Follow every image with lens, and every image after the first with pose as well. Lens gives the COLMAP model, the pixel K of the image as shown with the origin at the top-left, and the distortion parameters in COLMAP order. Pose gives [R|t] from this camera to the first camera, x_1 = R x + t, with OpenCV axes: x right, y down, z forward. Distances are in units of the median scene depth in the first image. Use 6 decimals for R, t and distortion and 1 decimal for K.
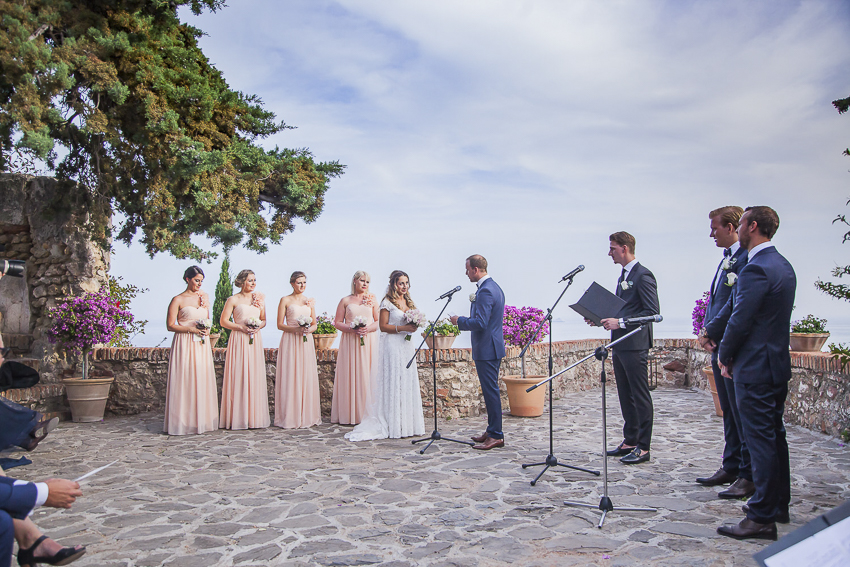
lens RADIAL K [[768.6, 0, 425.0], [0, 768.6, 283.5], [0, 0, 1]] dist [0.003048, 0.010671]
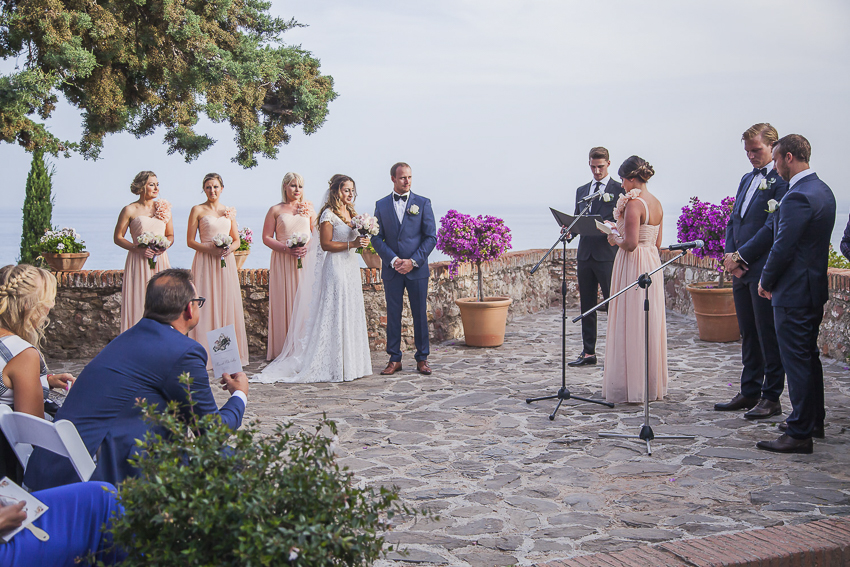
lens RADIAL K [[1142.9, 0, 425.0], [0, 1142.9, 283.5], [0, 0, 1]] dist [0.176254, -0.045401]
pose [[0.979118, -0.018041, 0.202489, -0.248222], [-0.005476, 0.993352, 0.114984, -0.052461], [-0.203217, -0.113692, 0.972511, -0.261311]]
